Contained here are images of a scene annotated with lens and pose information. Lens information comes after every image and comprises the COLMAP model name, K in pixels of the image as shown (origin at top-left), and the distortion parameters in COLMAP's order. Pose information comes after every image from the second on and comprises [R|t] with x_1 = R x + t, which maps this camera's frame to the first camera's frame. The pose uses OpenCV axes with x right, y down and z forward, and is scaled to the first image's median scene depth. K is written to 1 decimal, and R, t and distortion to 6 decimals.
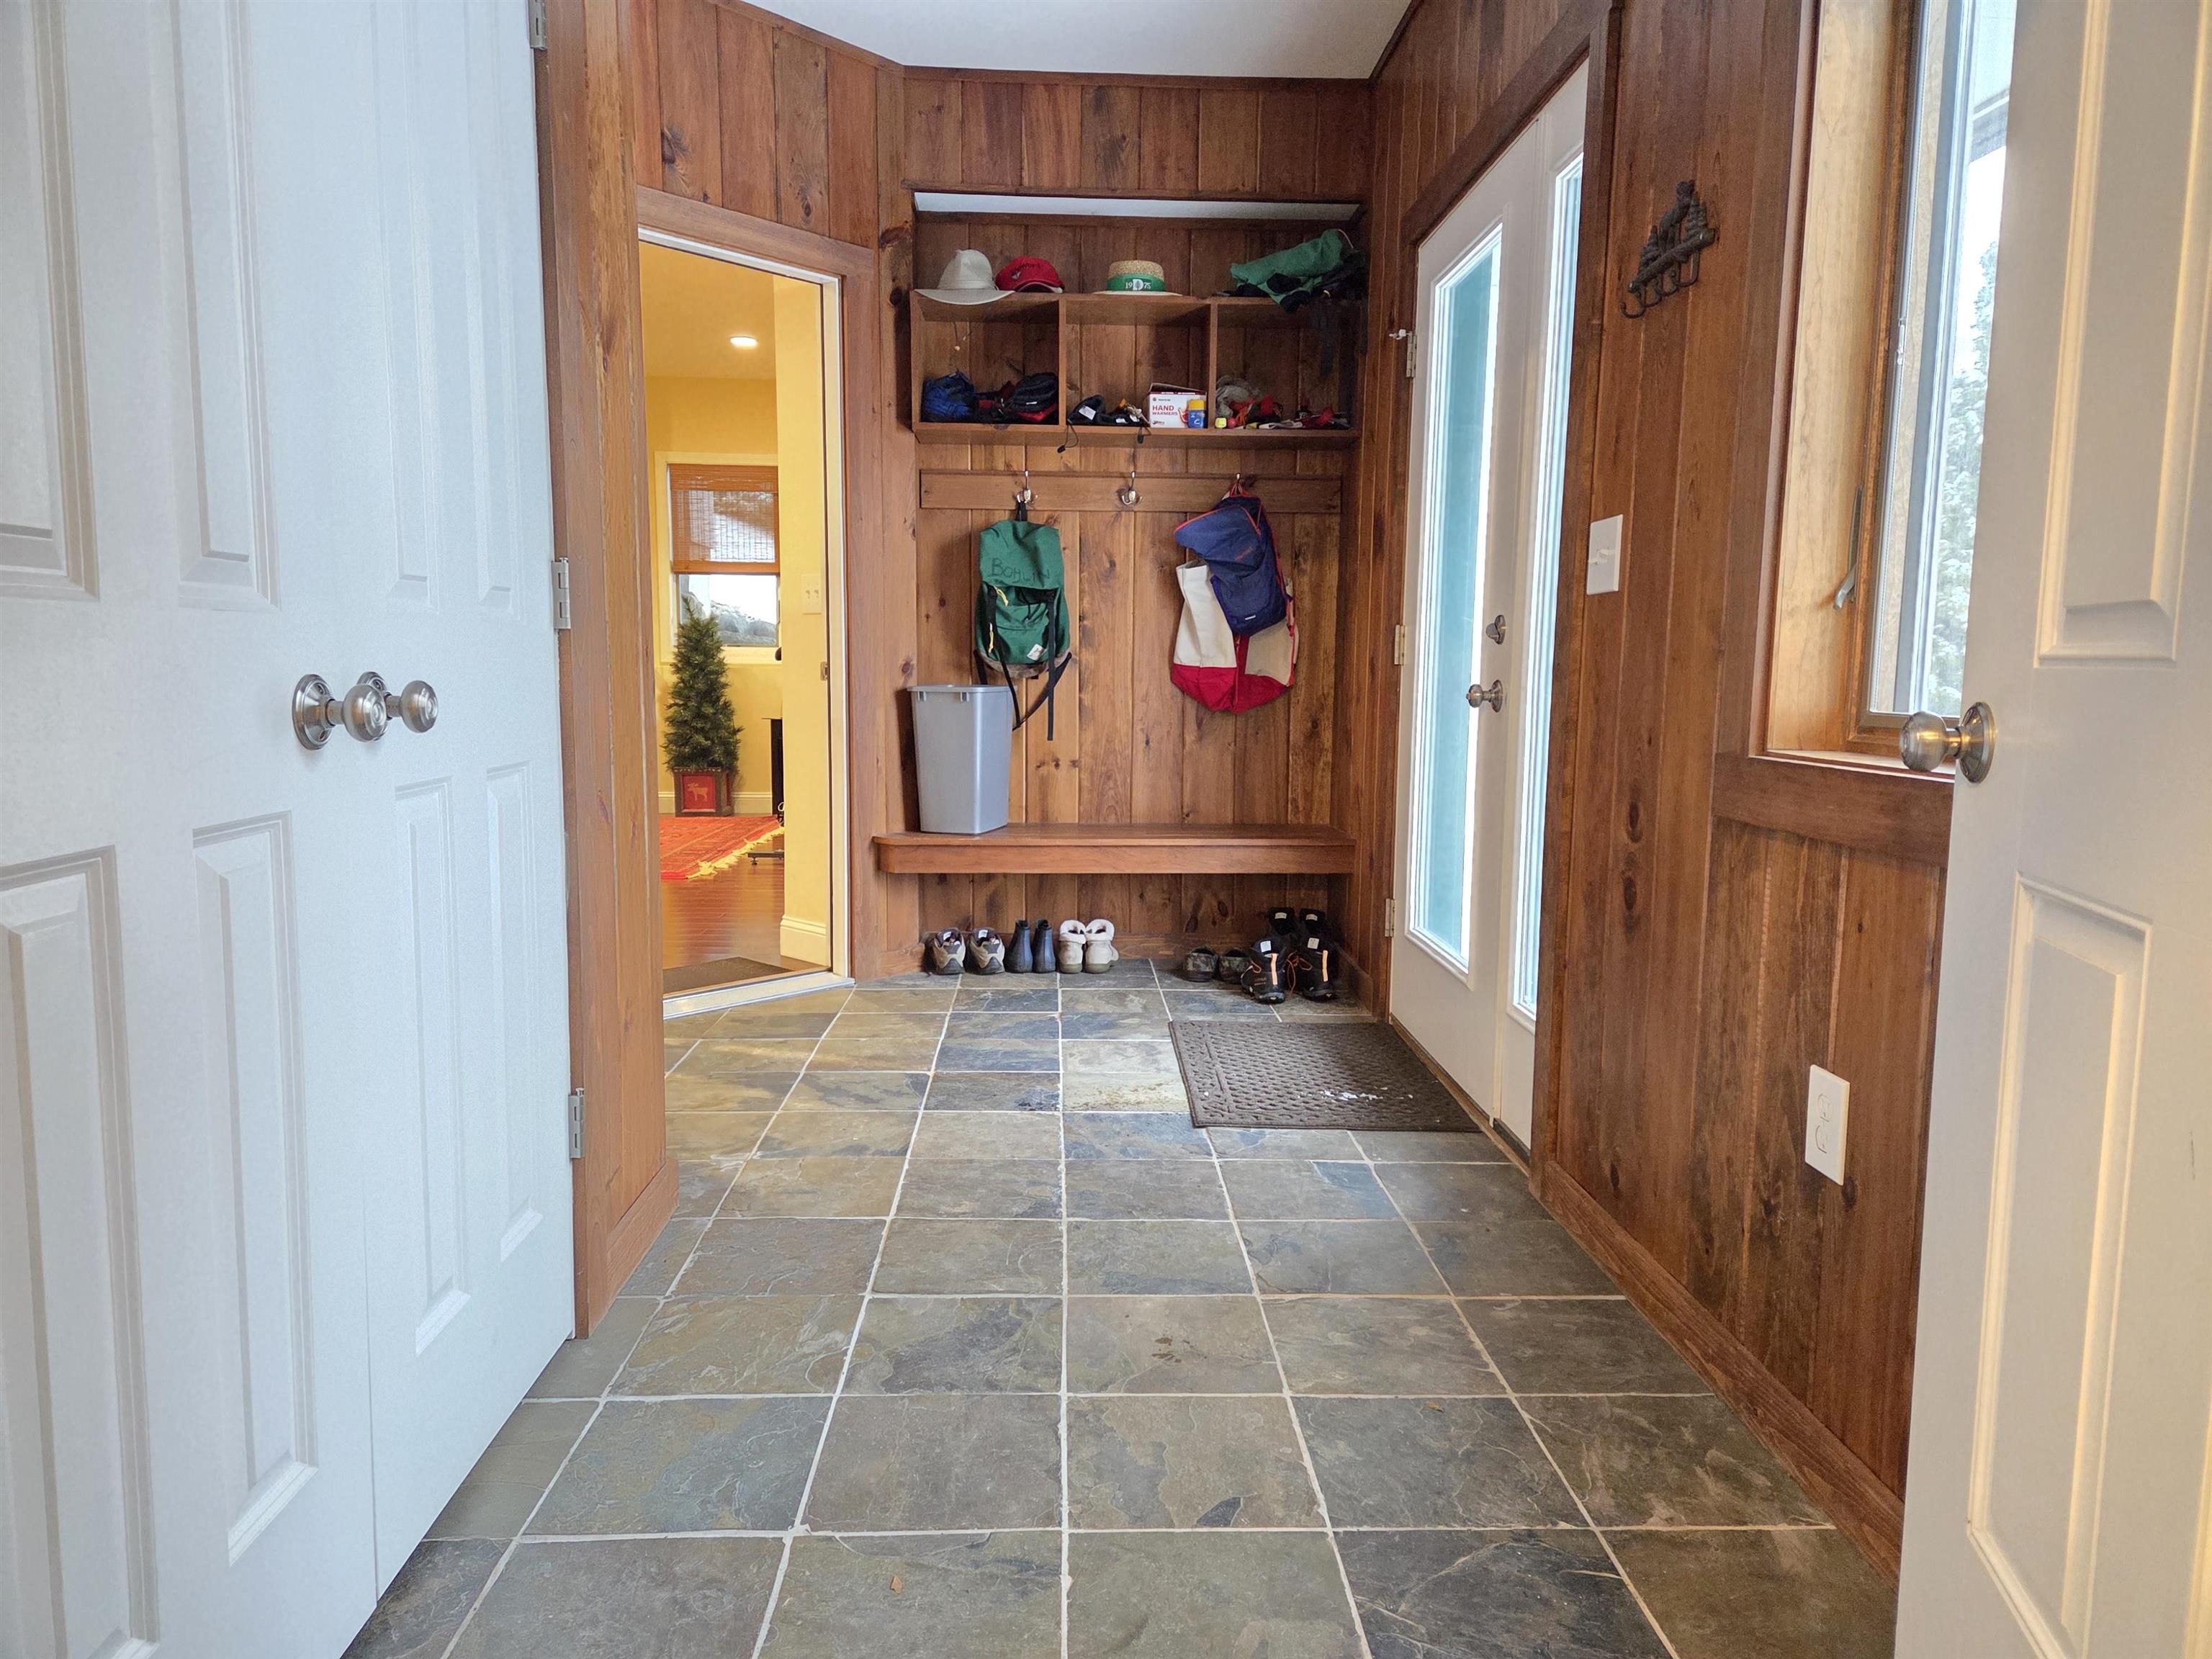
lens RADIAL K [[1470.8, 0, 1114.3], [0, 1470.8, 833.1], [0, 0, 1]] dist [0.098486, -0.098504]
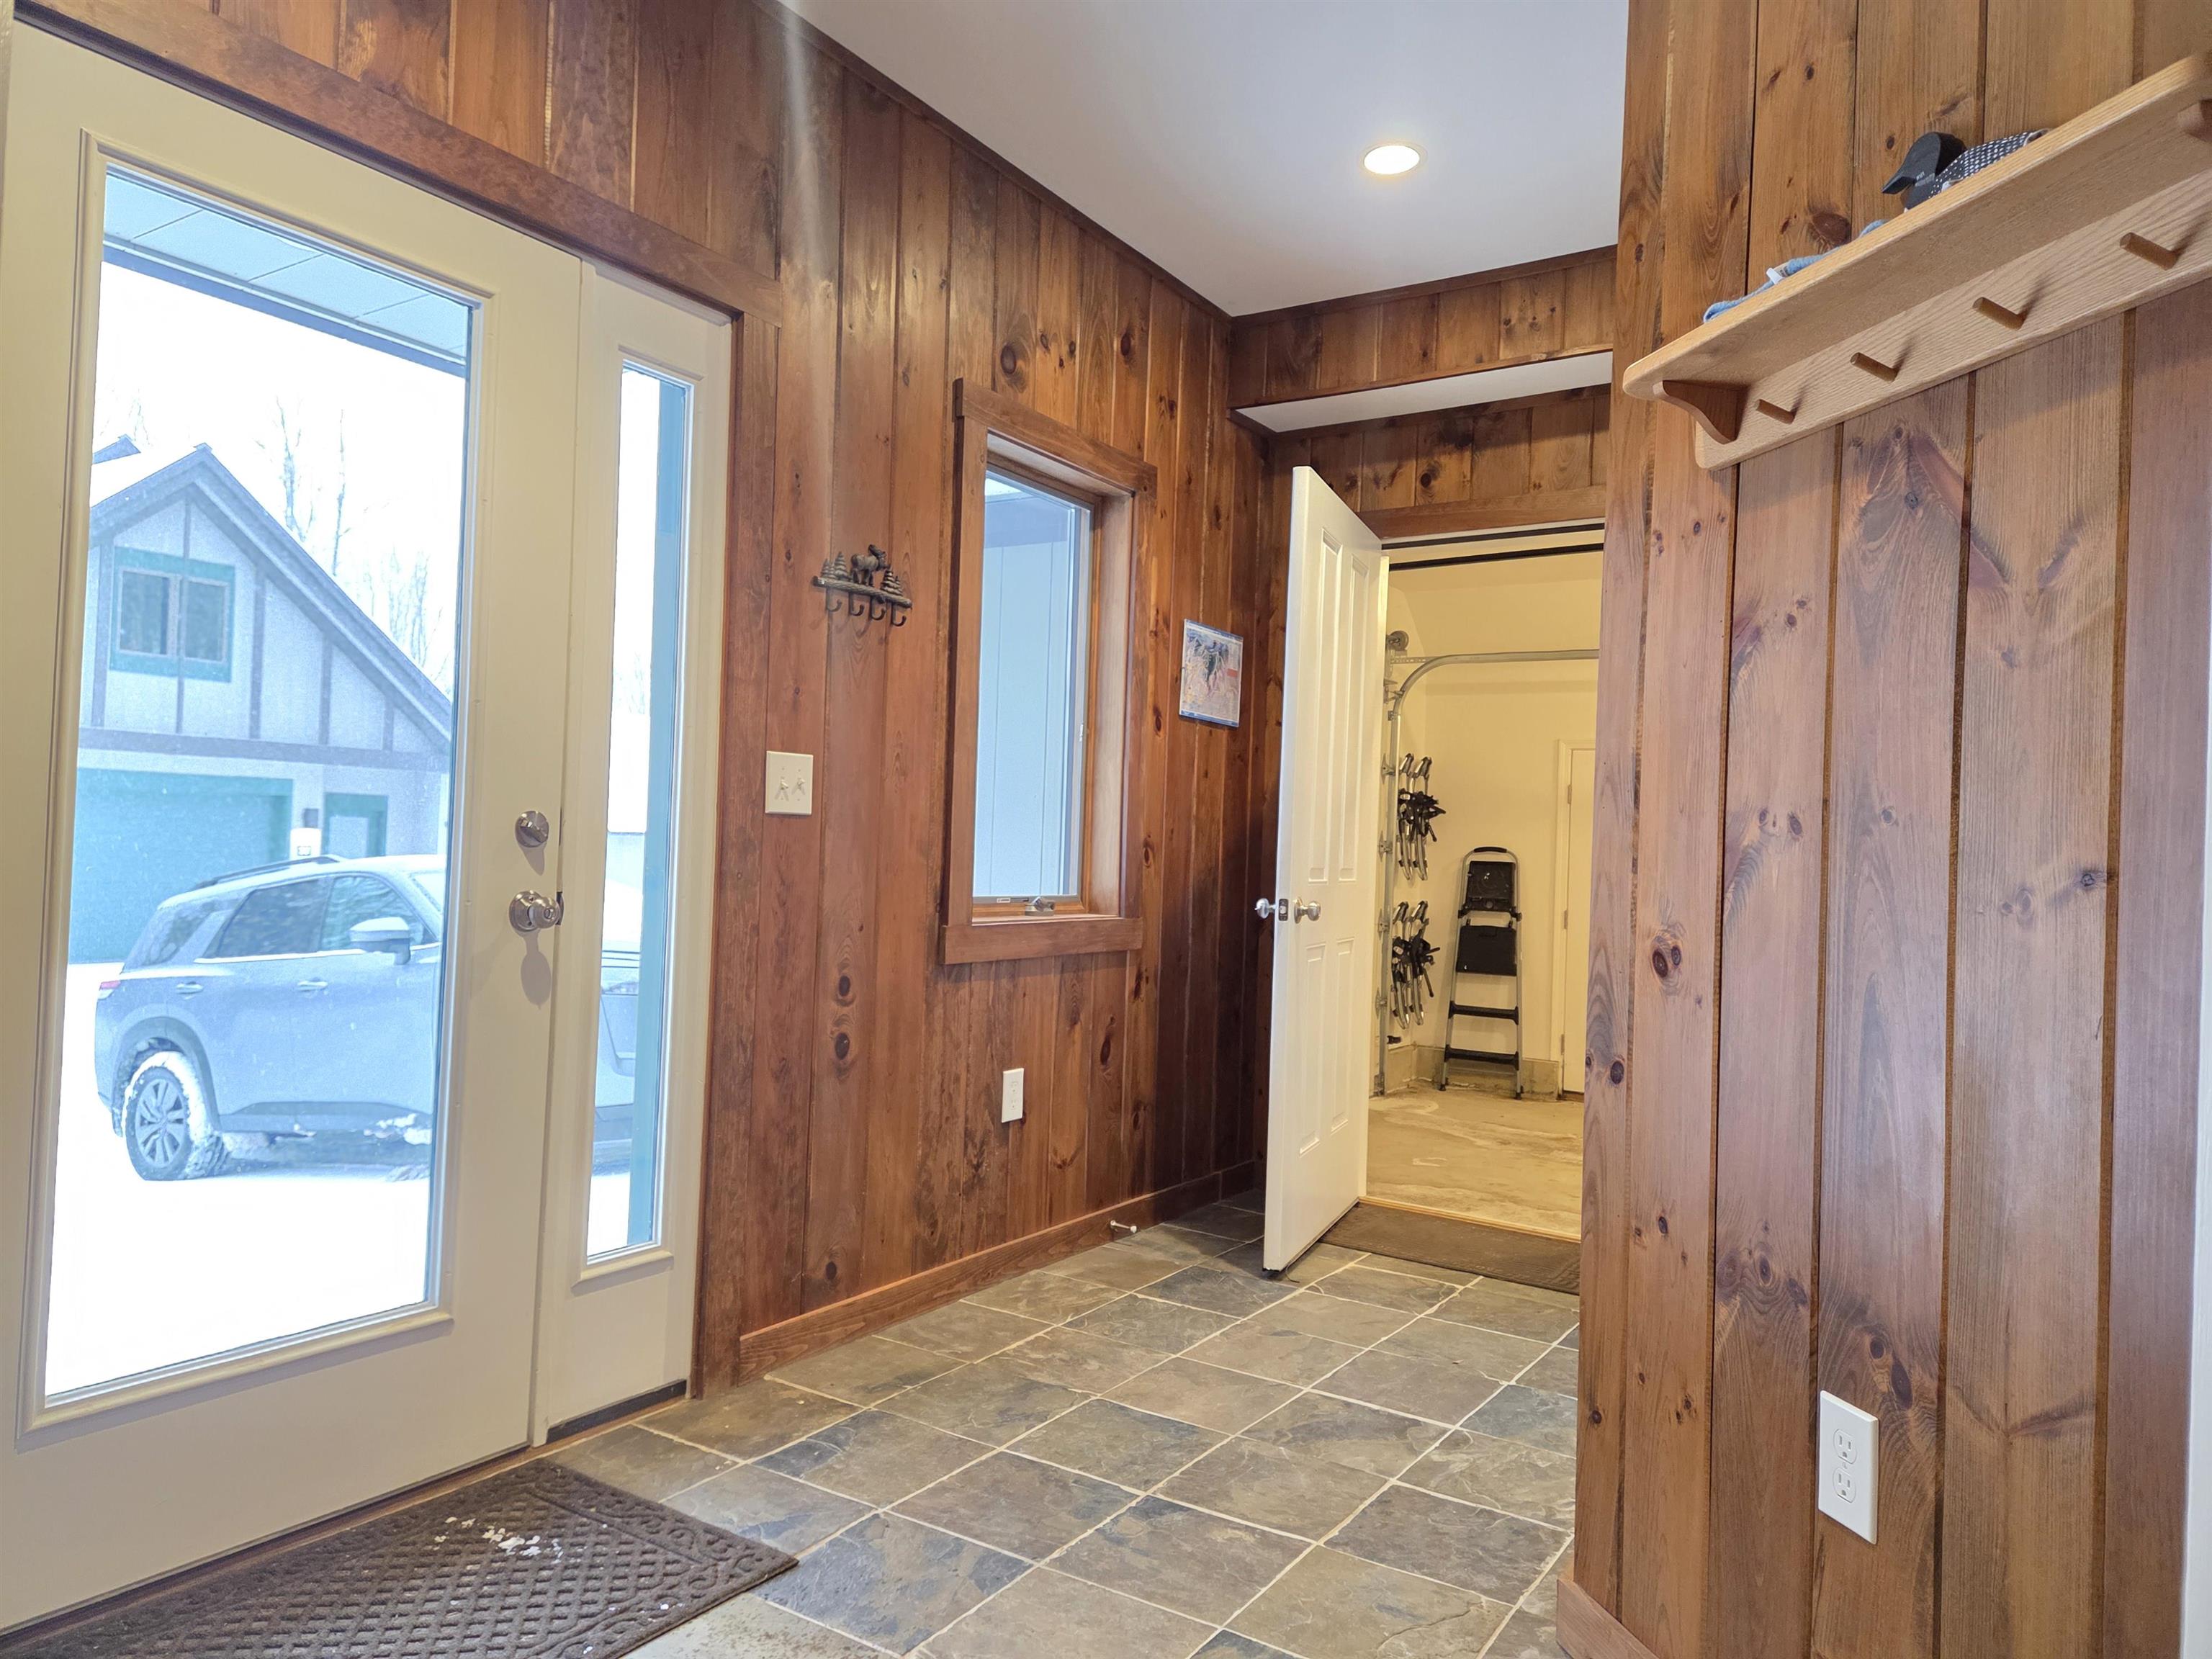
lens RADIAL K [[1470.8, 0, 1114.3], [0, 1470.8, 833.1], [0, 0, 1]] dist [0.098486, -0.098504]
pose [[-0.818208, -0.038221, 0.573651, -0.600424], [0.019675, 0.995342, 0.094381, -0.267608], [-0.574586, 0.088510, -0.813644, 1.935086]]
